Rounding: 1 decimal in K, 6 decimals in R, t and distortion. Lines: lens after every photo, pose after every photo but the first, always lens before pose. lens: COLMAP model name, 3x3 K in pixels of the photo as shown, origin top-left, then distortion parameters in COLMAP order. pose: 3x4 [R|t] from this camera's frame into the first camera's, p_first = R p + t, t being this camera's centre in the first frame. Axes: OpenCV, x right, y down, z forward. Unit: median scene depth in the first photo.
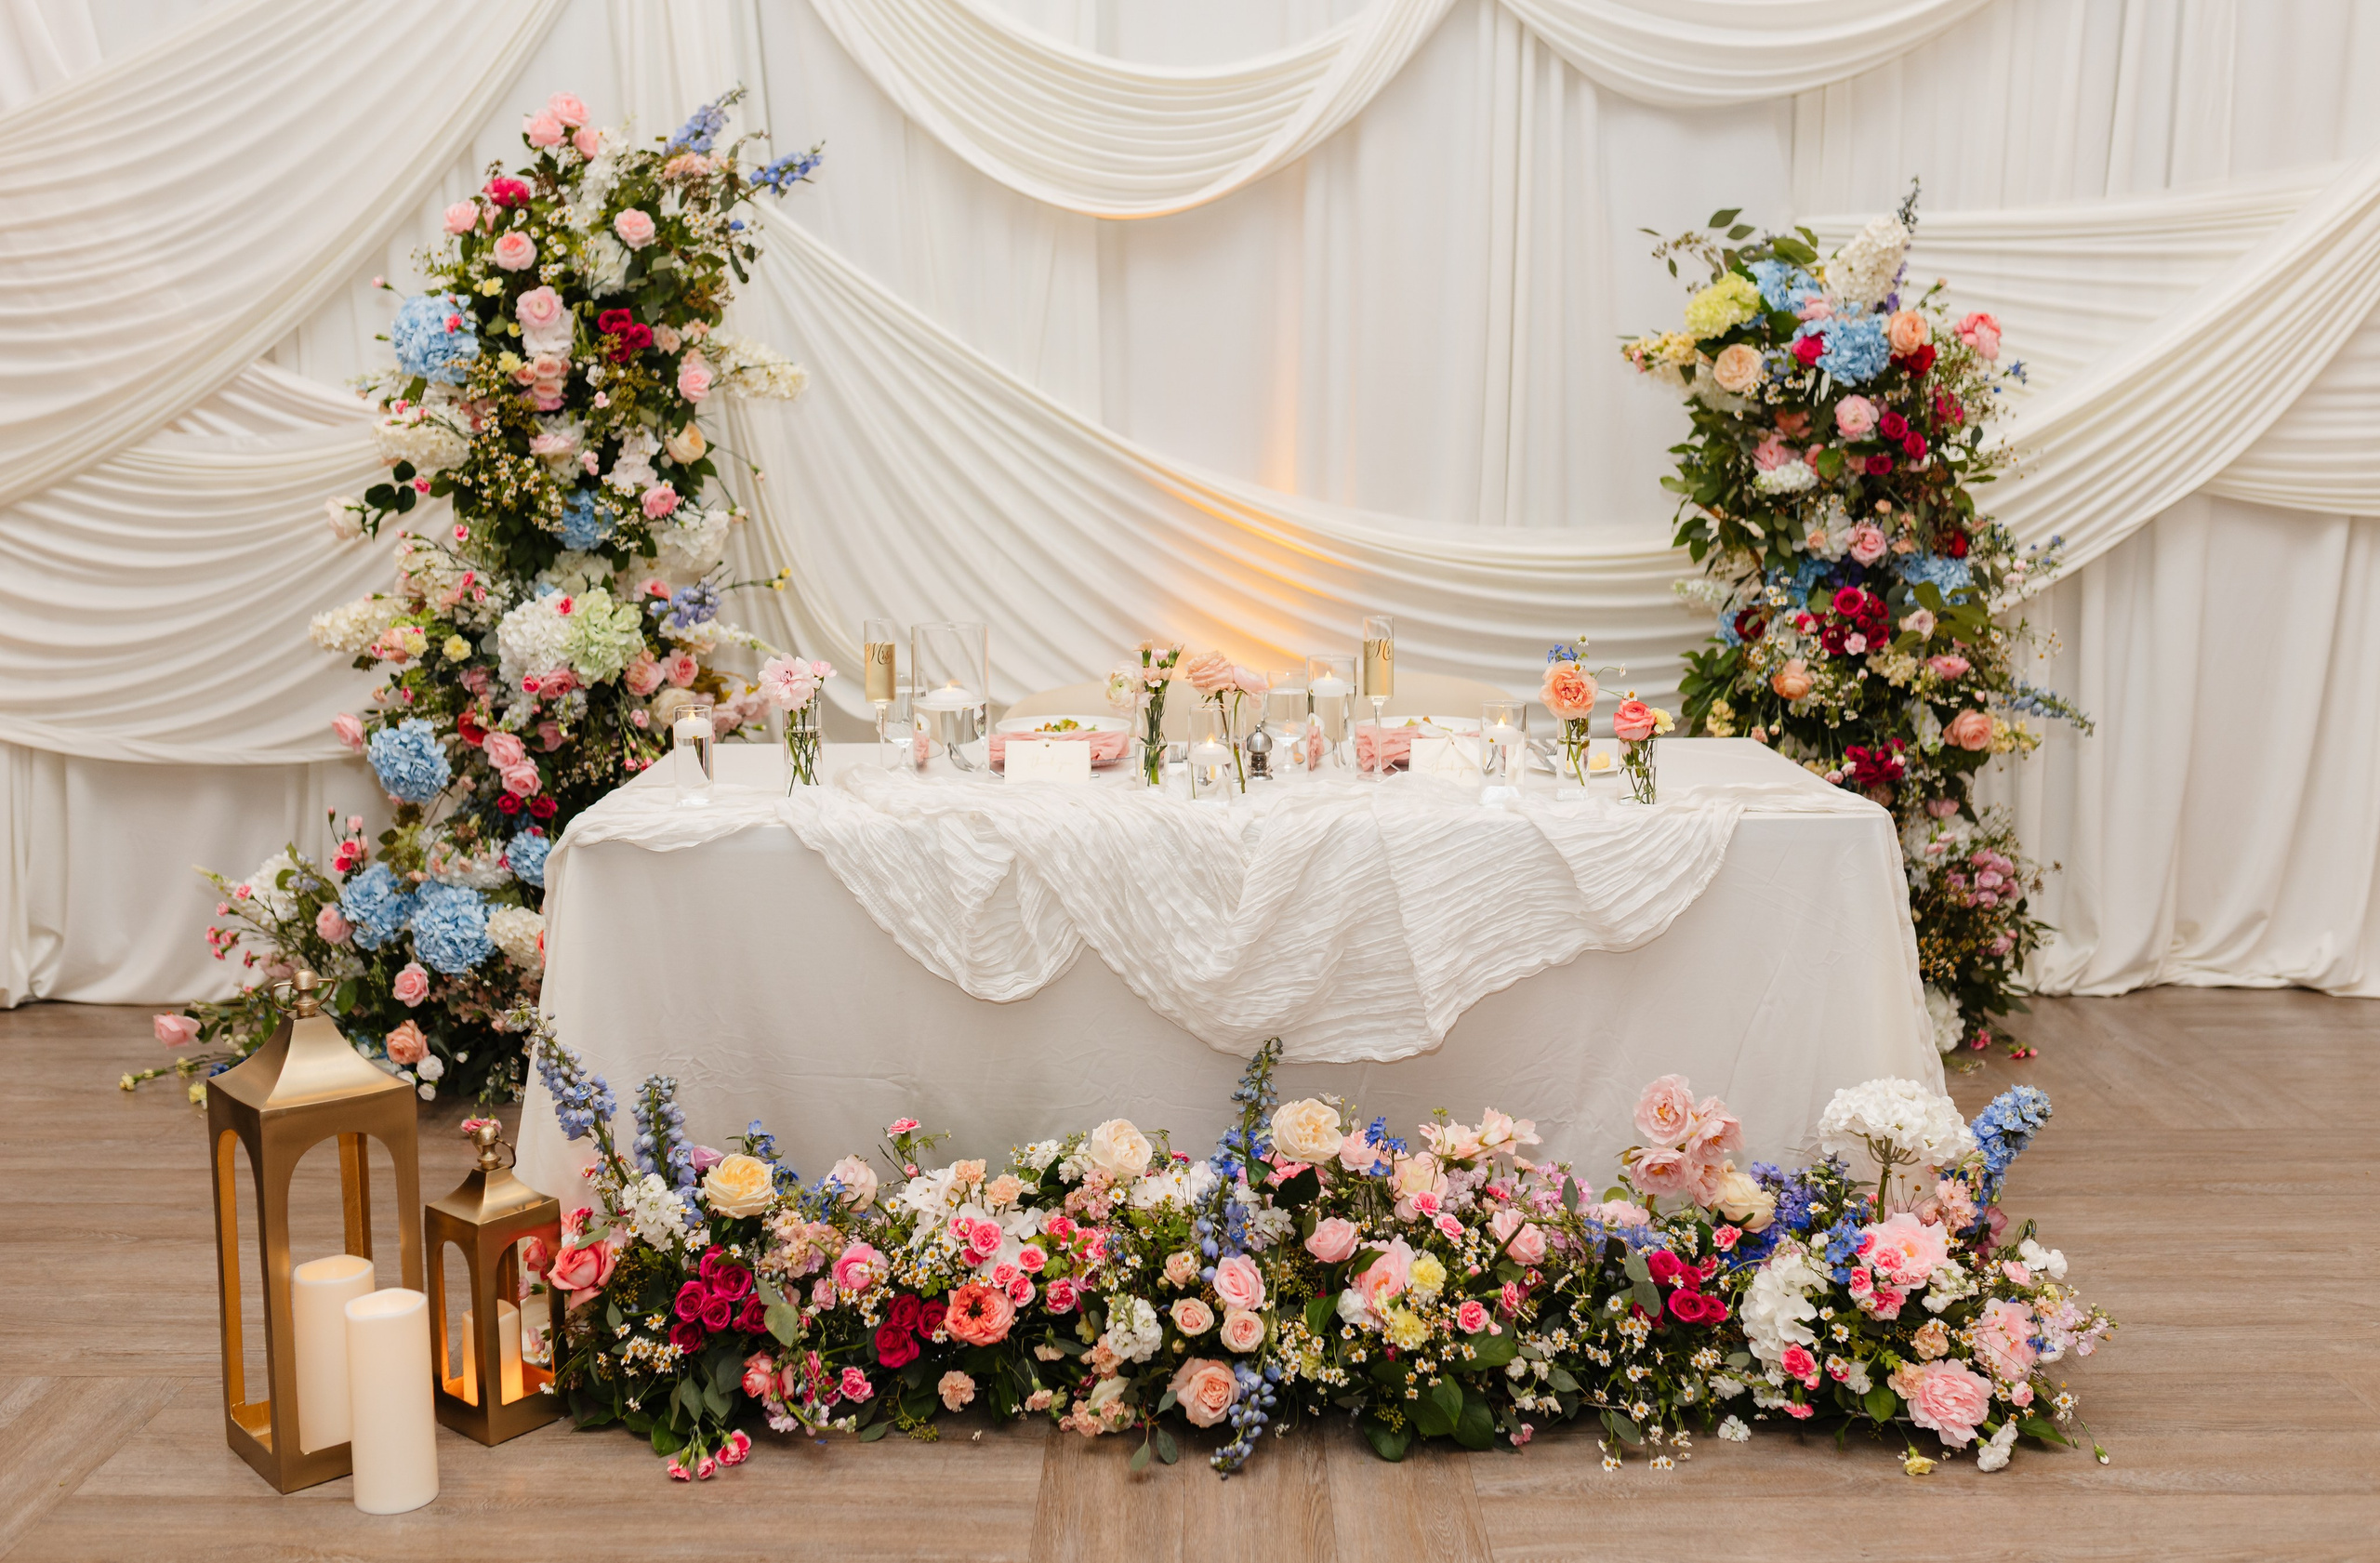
lens RADIAL K [[2458.0, 0, 1190.0], [0, 2458.0, 781.5], [0, 0, 1]] dist [0.018635, 0.012388]
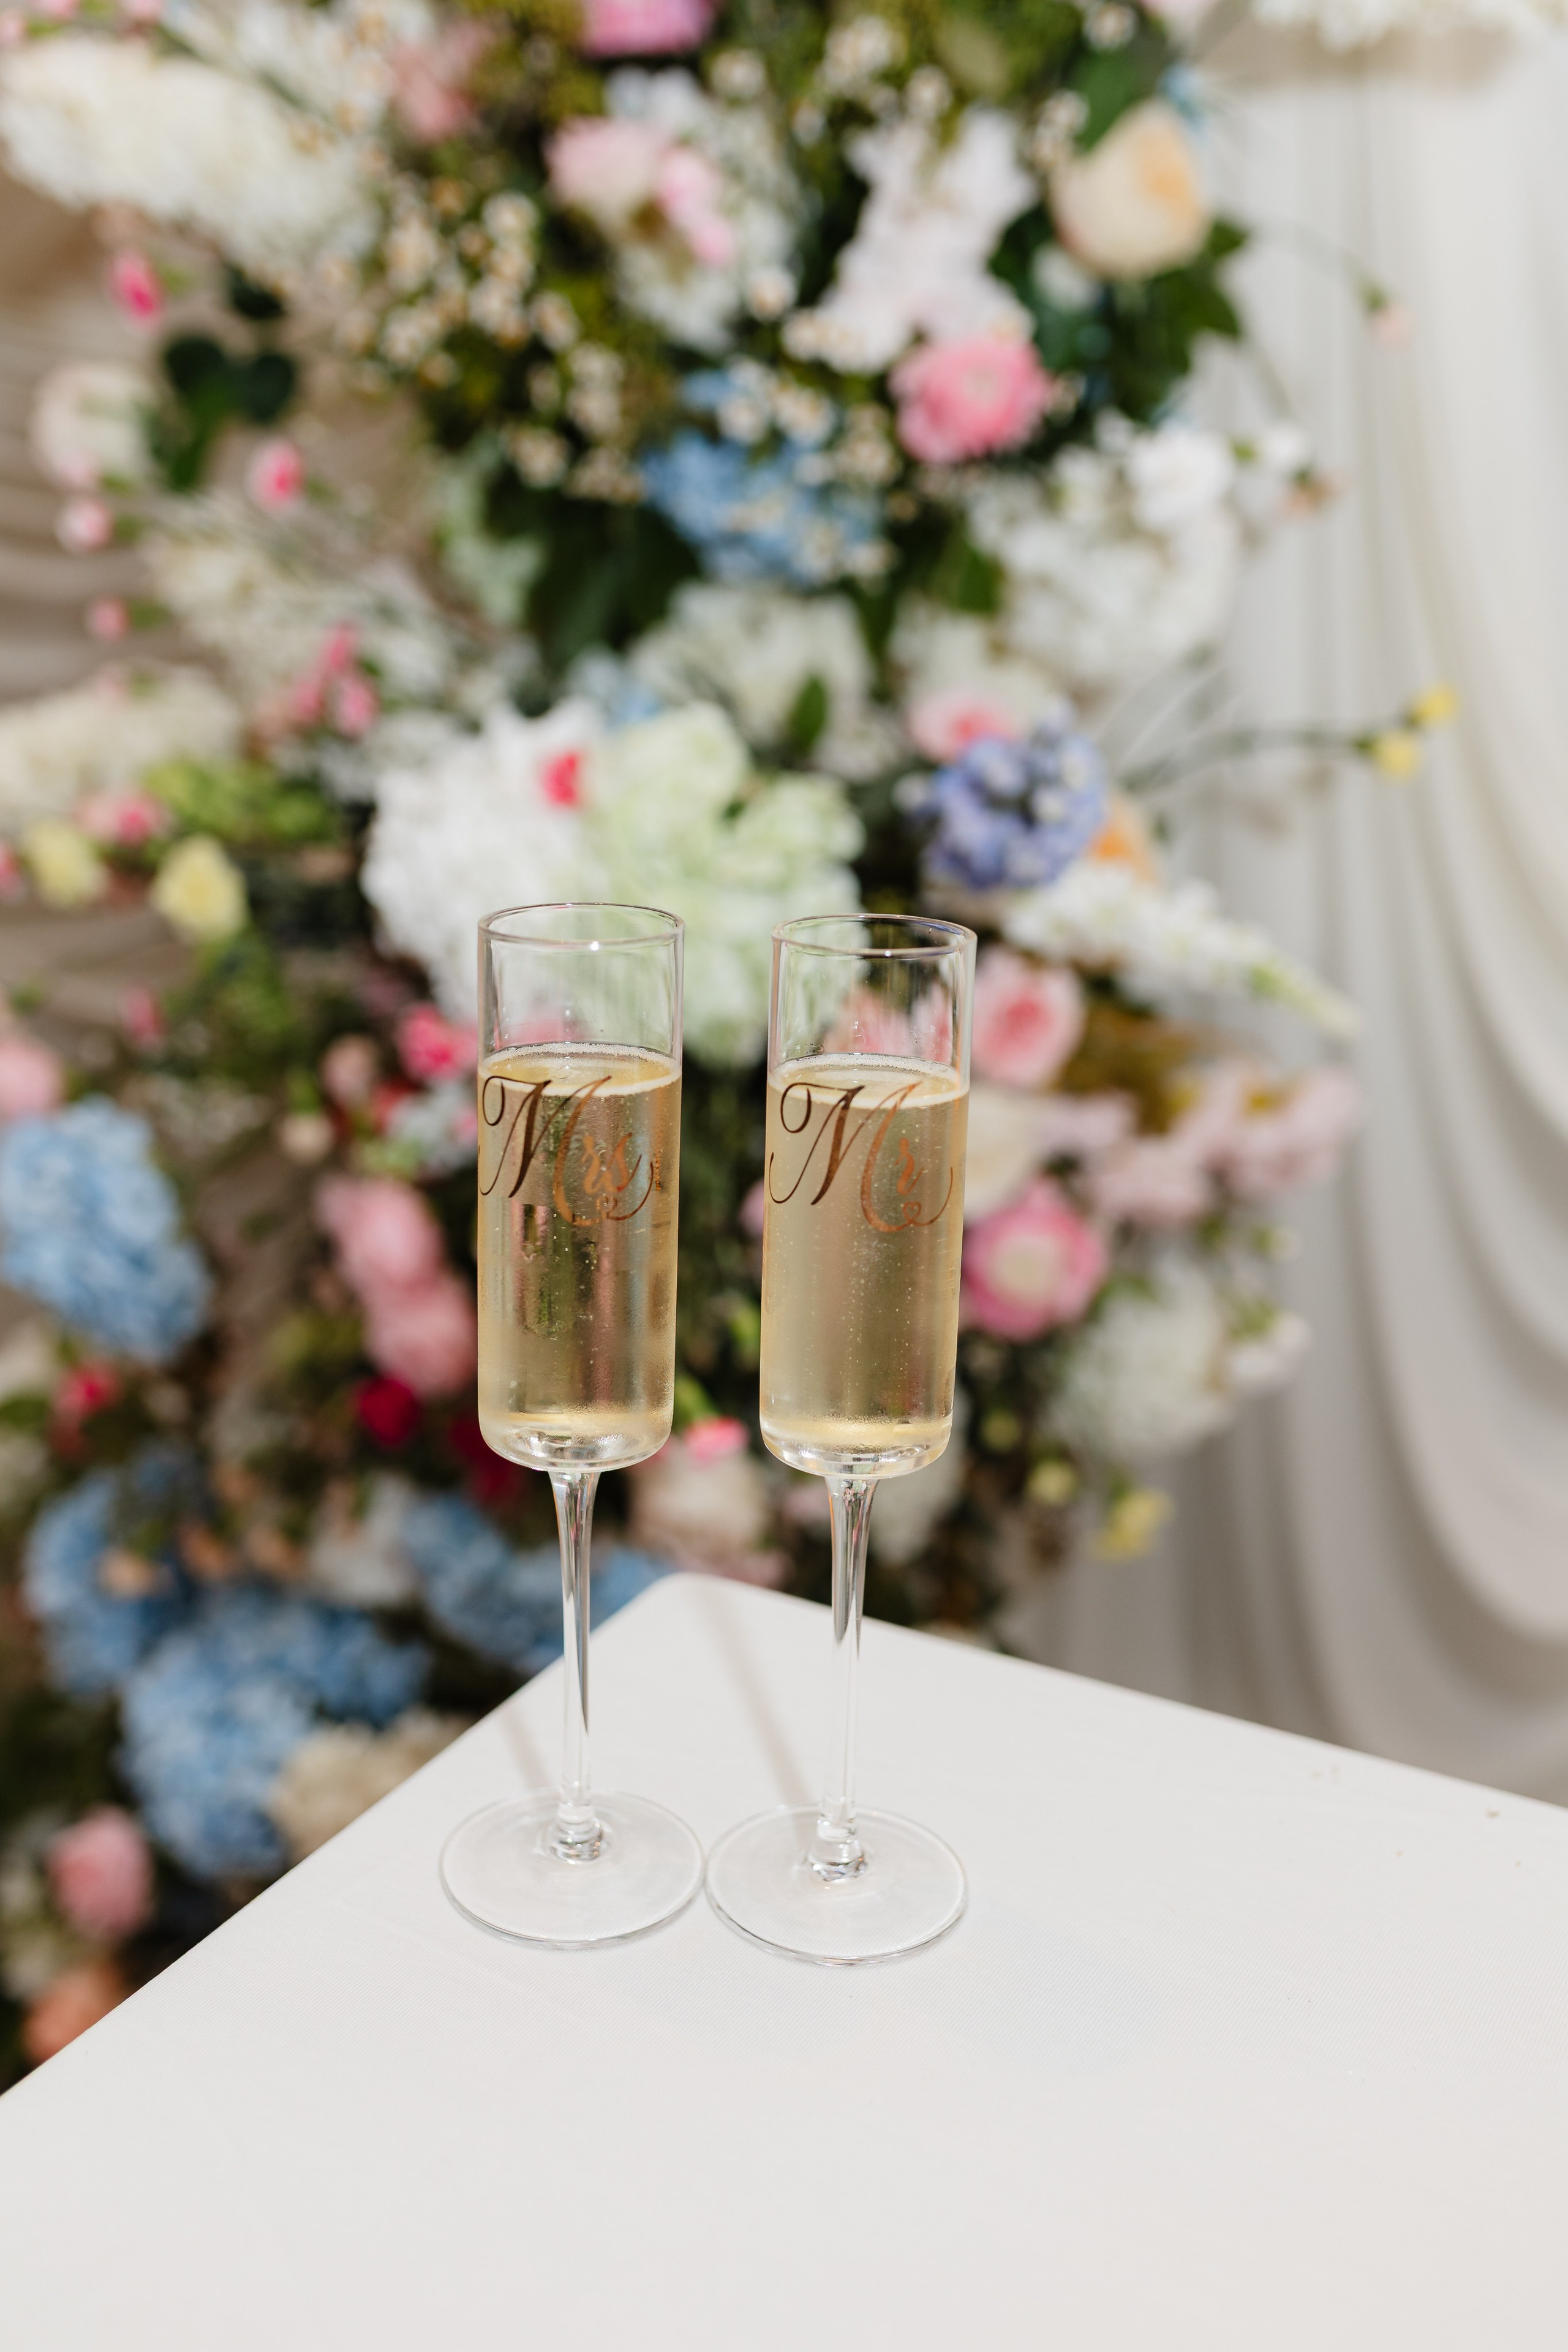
lens RADIAL K [[2342.3, 0, 784.0], [0, 2342.3, 1176.0], [0, 0, 1]] dist [0.004985, 0.006716]
pose [[0.882292, 0.167597, -0.439854, -0.108484], [-0.113252, 0.982598, 0.147228, -0.065909], [0.456874, -0.080083, 0.885919, 0.752612]]
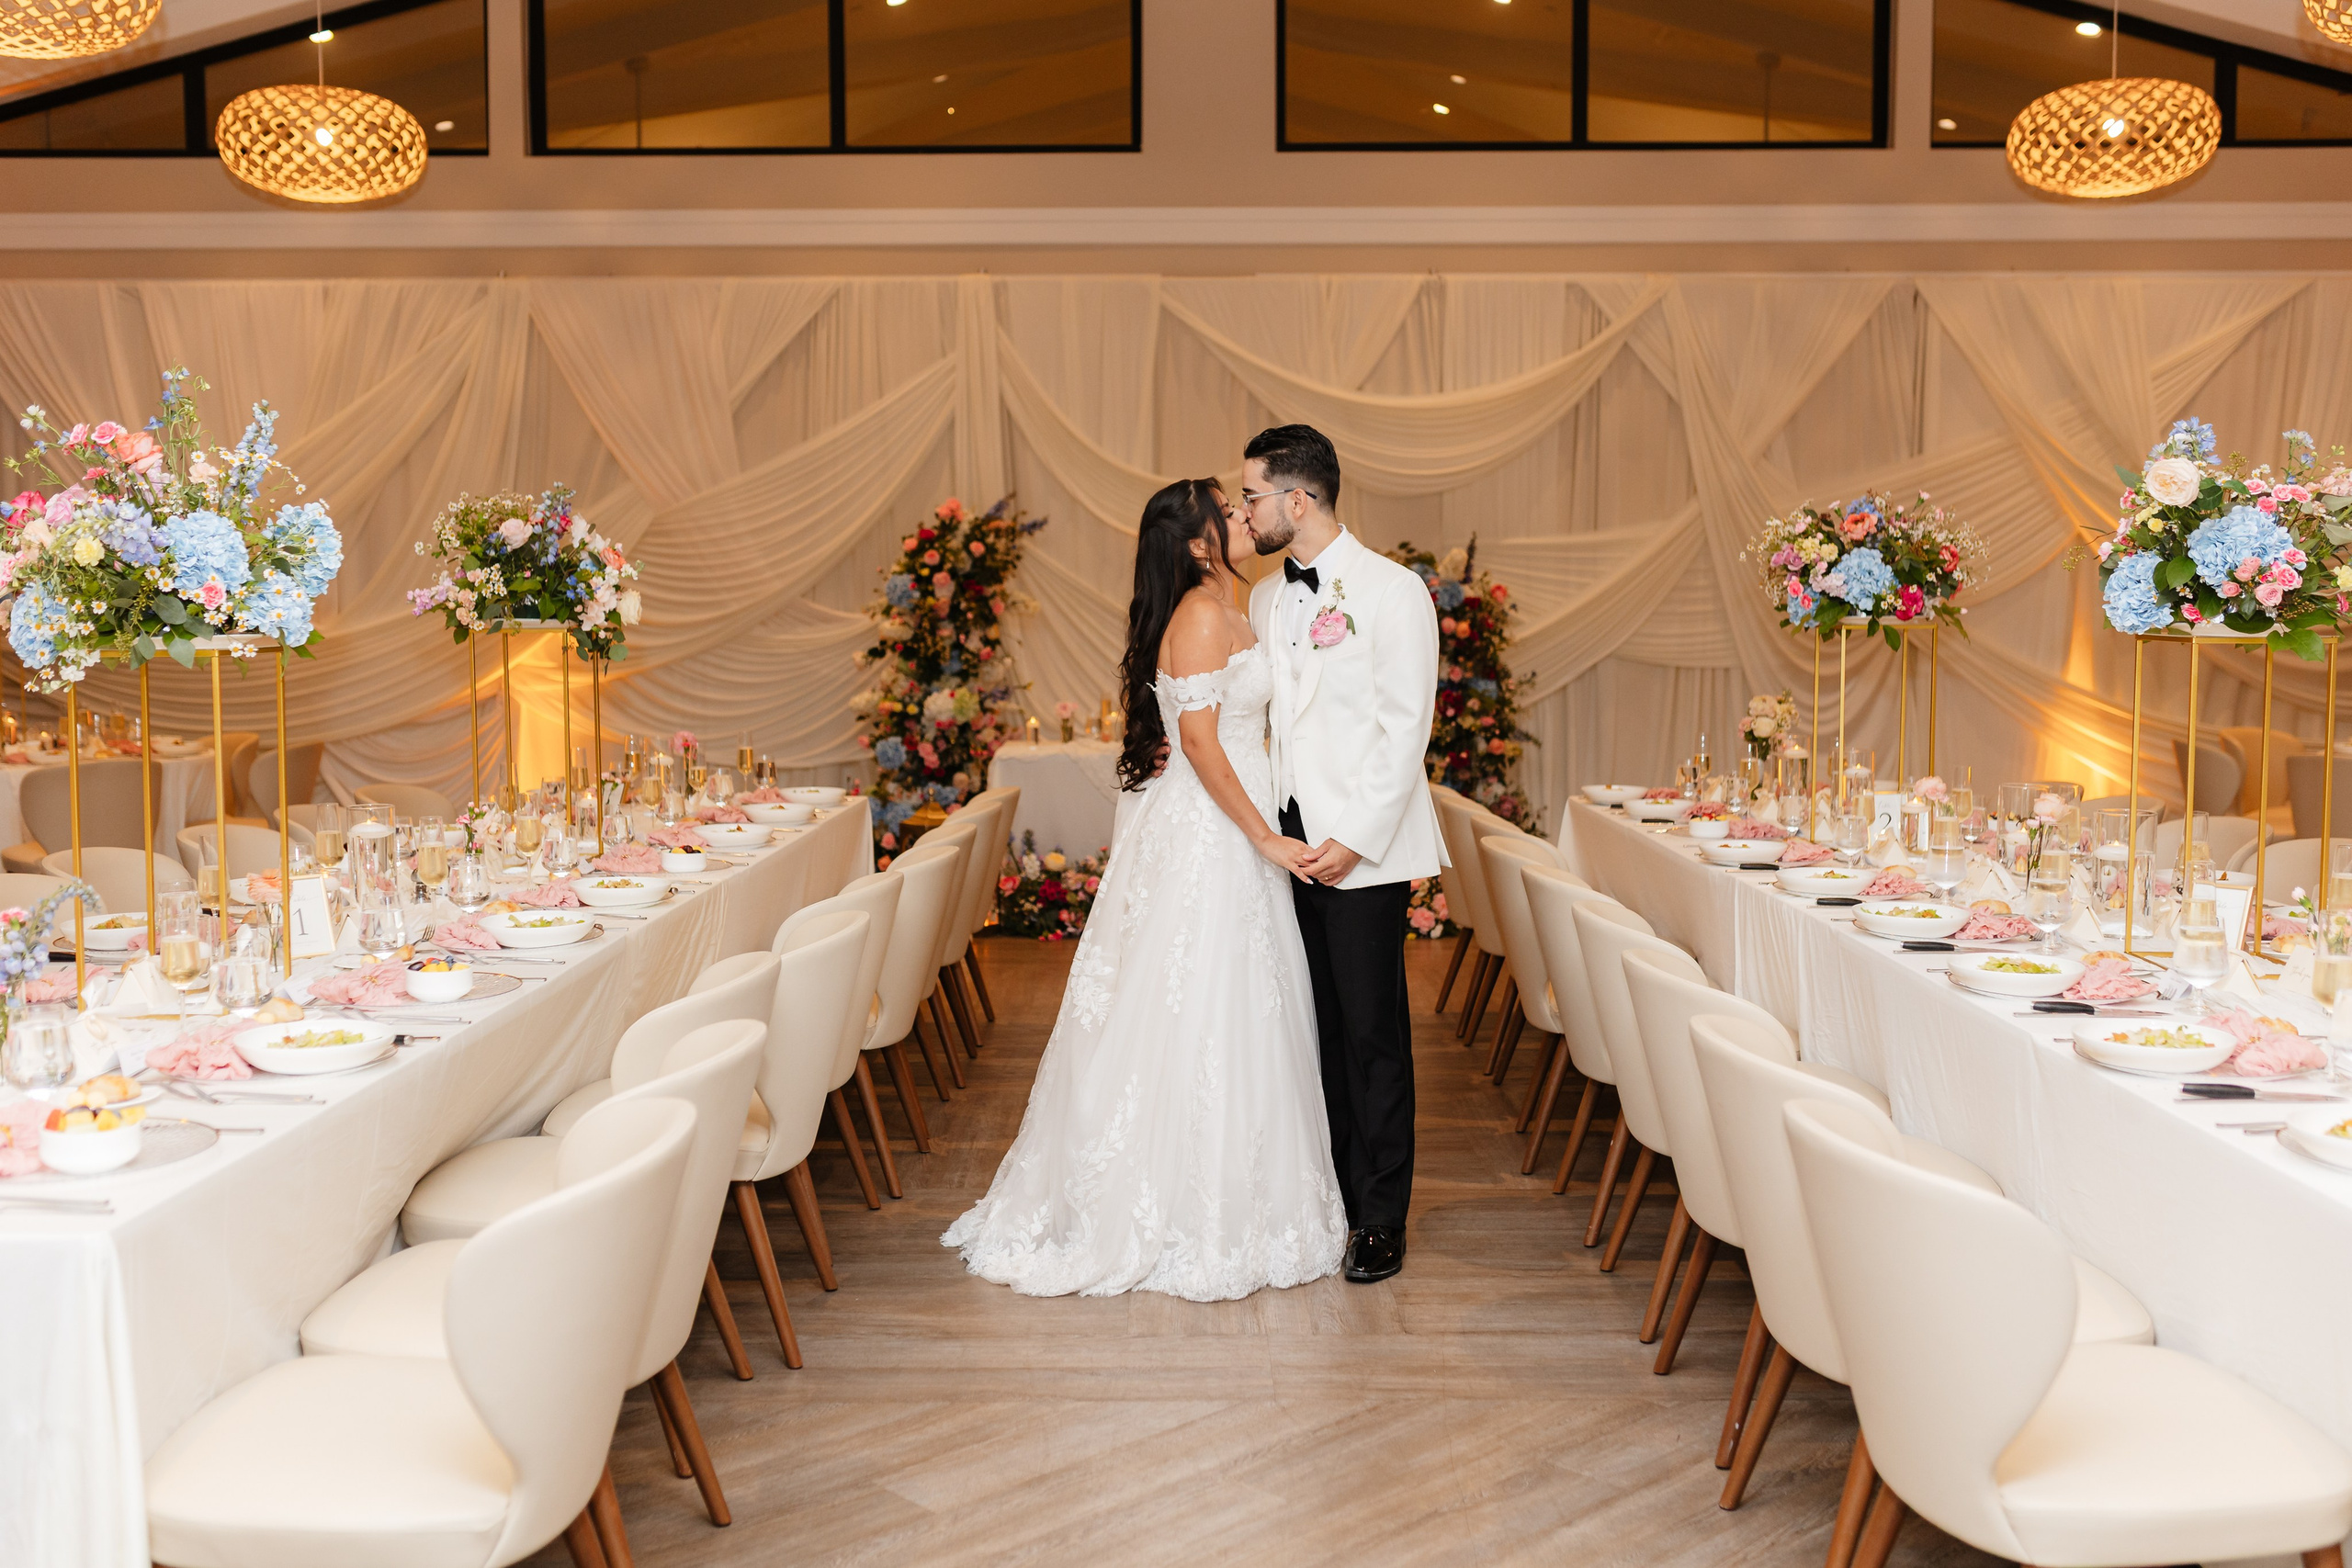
lens RADIAL K [[2342.1, 0, 1176.0], [0, 2342.1, 784.0], [0, 0, 1]] dist [0.004985, 0.006716]
pose [[0.999952, 0.005663, 0.007998, -0.035435], [-0.005084, 0.997485, -0.070690, 0.192337], [-0.008378, 0.070646, 0.997466, -1.424720]]
